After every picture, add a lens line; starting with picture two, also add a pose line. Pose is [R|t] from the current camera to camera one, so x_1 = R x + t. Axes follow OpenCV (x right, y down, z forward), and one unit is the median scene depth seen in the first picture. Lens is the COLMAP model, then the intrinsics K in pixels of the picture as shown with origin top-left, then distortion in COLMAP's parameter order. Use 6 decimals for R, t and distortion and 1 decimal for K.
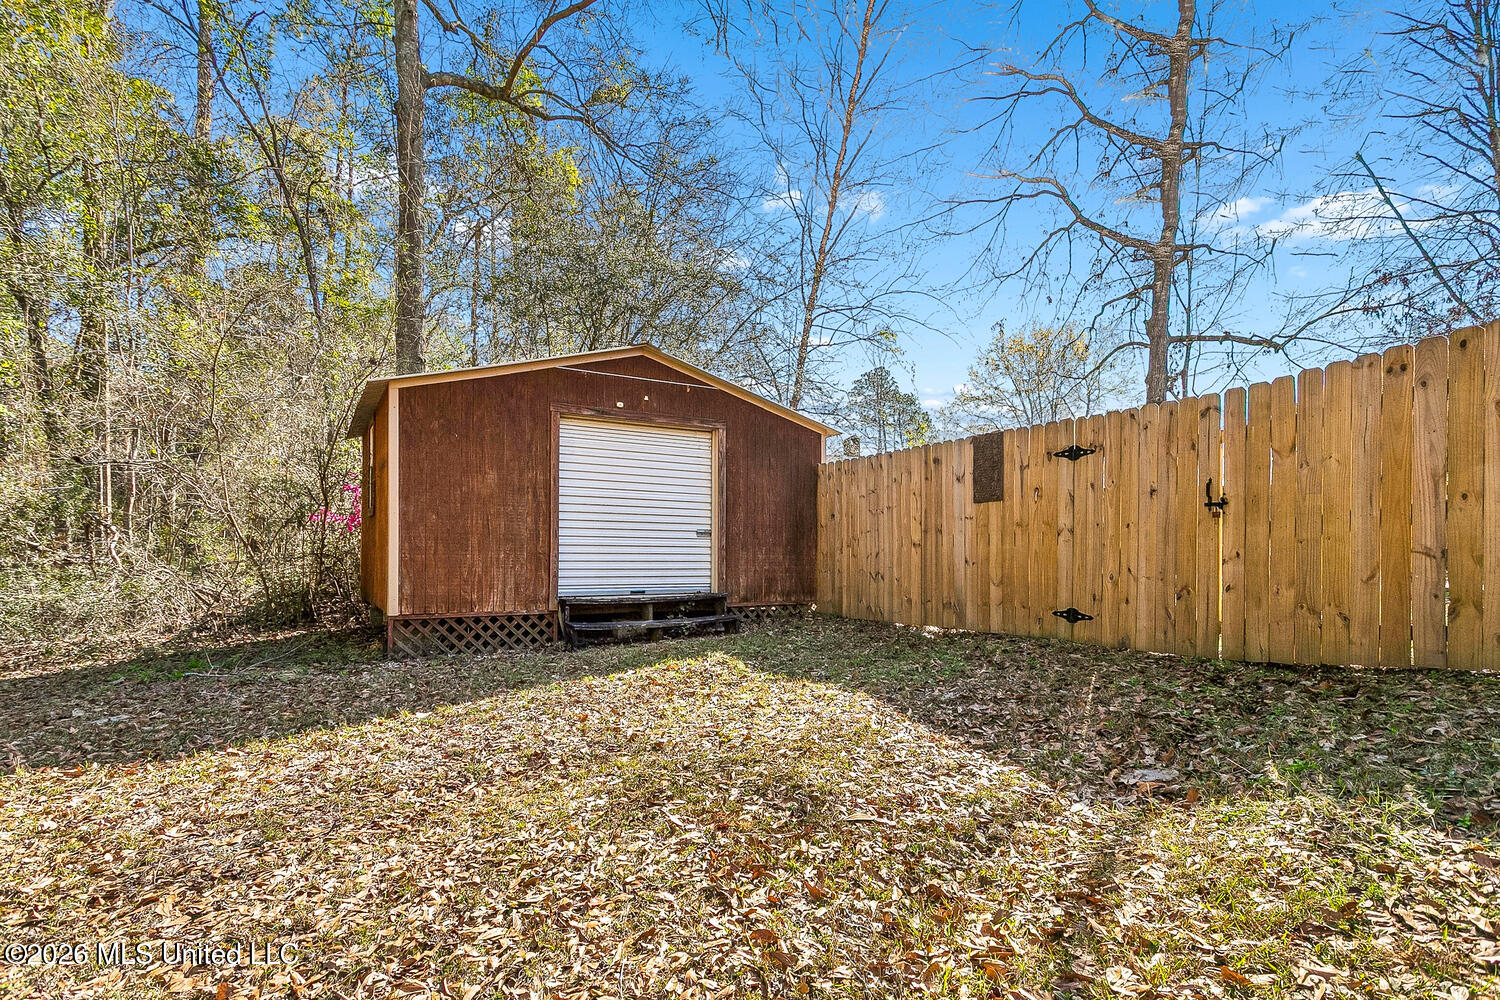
lens RADIAL K [[732.6, 0, 750.6], [0, 732.6, 527.1], [0, 0, 1]] dist [-0.000112, 0.000028]
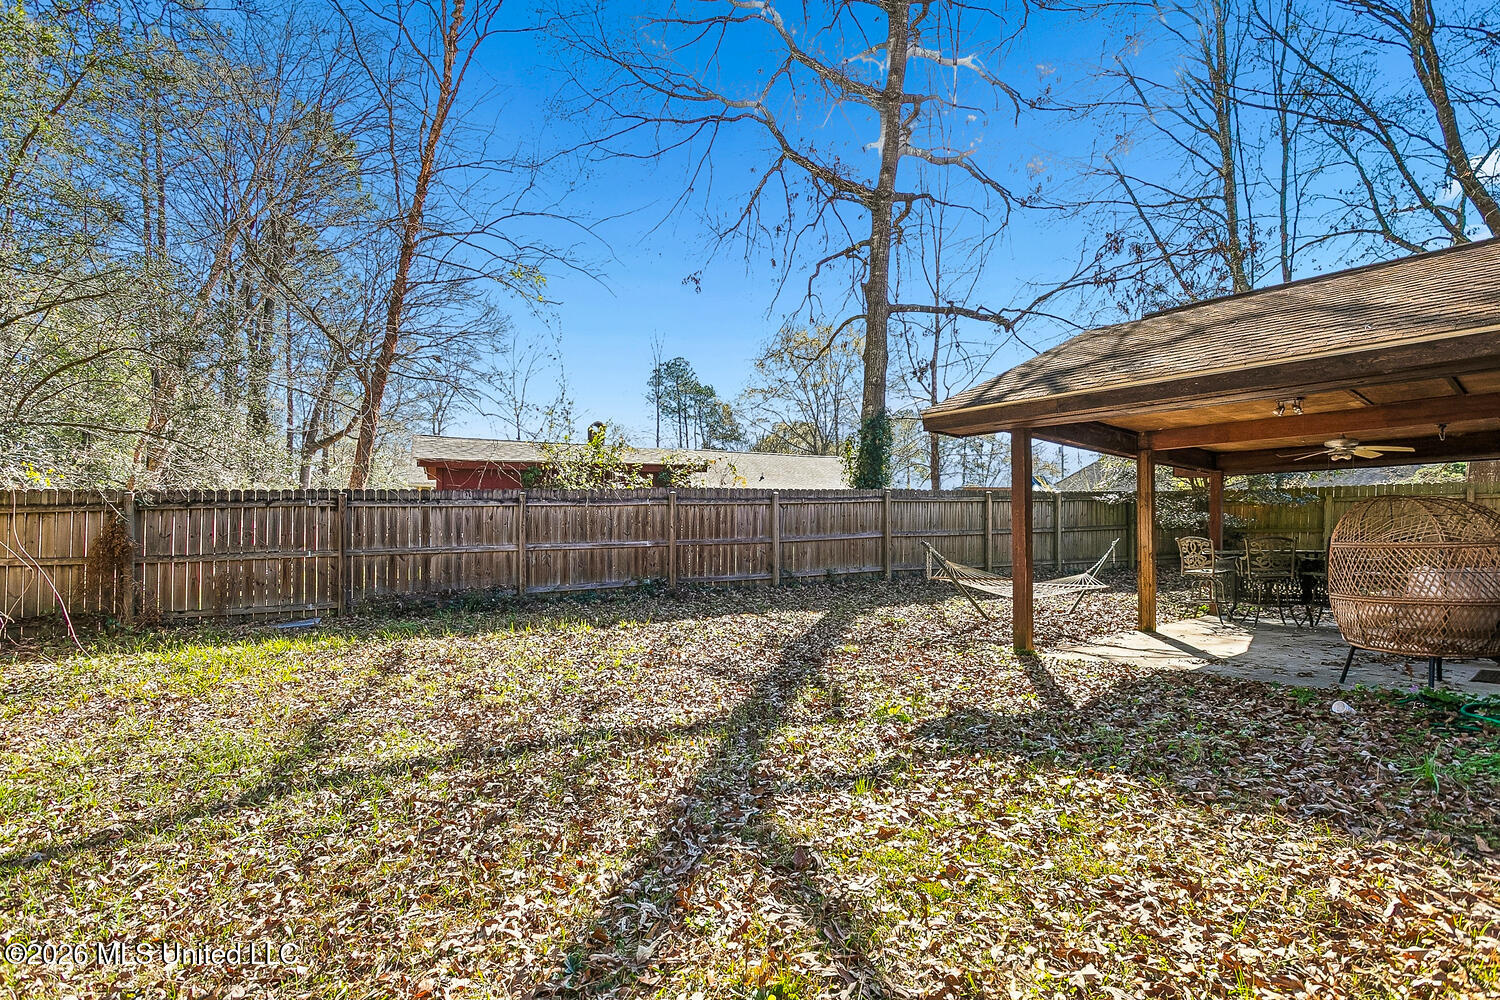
lens RADIAL K [[694.6, 0, 750.0], [0, 694.6, 500.0], [0, 0, 1]] dist [0.001973, 0.000345]
pose [[0.977220, 0.011263, 0.211932, 0.239878], [-0.006371, 0.999698, -0.023751, -0.021967], [-0.212135, 0.021860, 0.976996, 0.262050]]
